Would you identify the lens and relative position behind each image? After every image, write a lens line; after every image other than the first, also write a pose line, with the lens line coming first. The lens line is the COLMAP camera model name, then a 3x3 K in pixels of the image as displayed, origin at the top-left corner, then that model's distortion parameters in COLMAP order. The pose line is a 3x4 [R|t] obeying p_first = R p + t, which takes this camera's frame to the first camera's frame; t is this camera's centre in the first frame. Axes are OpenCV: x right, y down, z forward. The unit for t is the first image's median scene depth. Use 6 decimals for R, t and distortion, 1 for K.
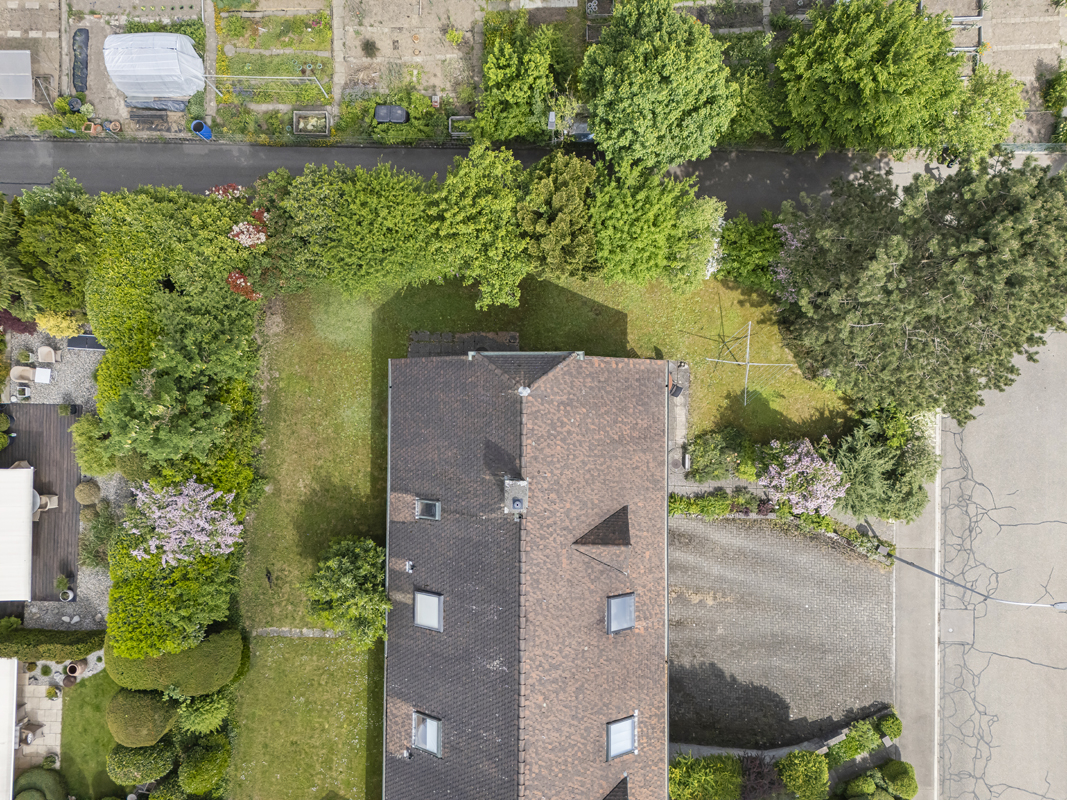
lens RADIAL K [[784.9, 0, 531.5], [0, 784.9, 398.0], [0, 0, 1]] dist [0.062191, -0.048530]
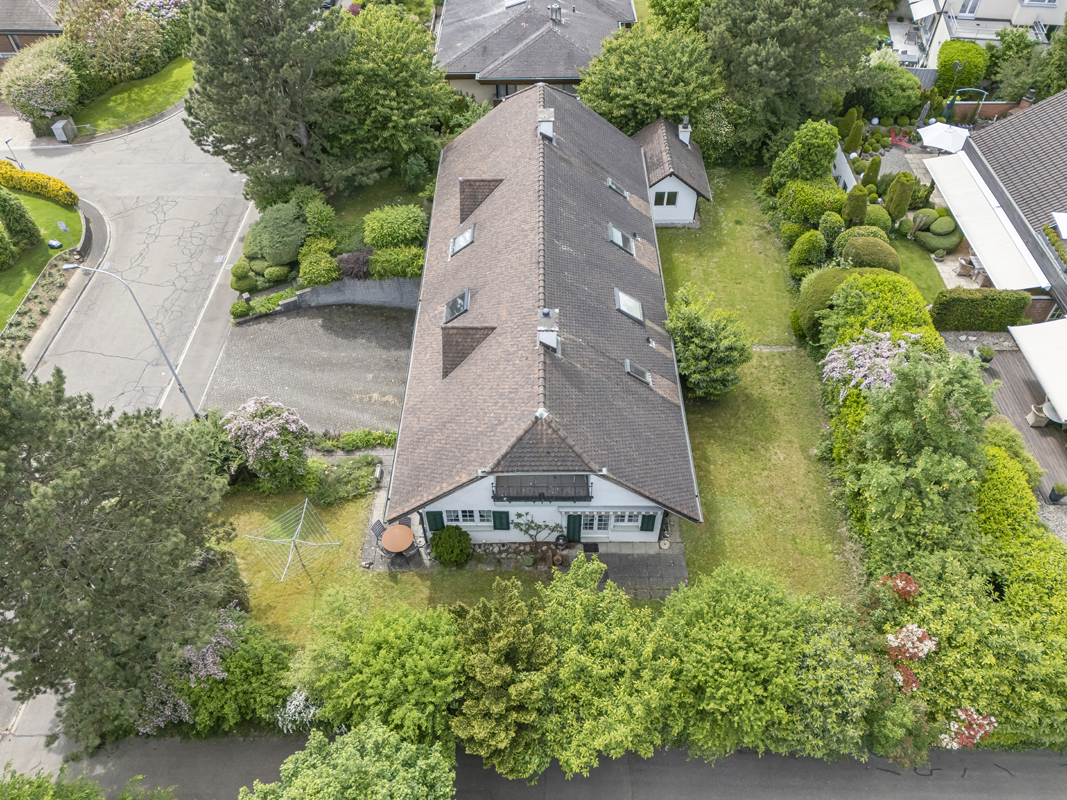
lens RADIAL K [[784.9, 0, 531.5], [0, 784.9, 398.0], [0, 0, 1]] dist [0.062191, -0.048530]
pose [[-0.999210, 0.025857, 0.030171, -0.022567], [0.001535, -0.733615, 0.679563, -0.544620], [0.039705, 0.679073, 0.732996, 0.262492]]
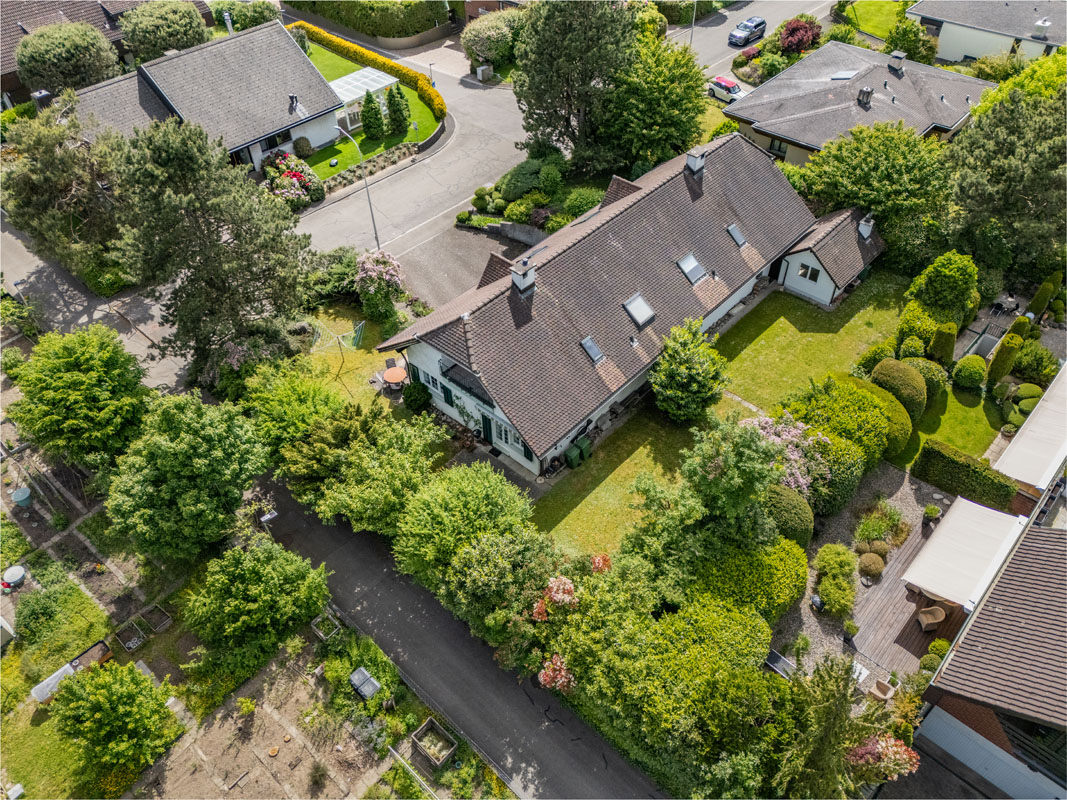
lens RADIAL K [[784.9, 0, 531.5], [0, 784.9, 398.0], [0, 0, 1]] dist [0.062191, -0.048530]
pose [[-0.744976, -0.441581, 0.500017, -0.681655], [0.666410, -0.526514, 0.527903, -0.590371], [0.030154, 0.726491, 0.686514, 0.192016]]
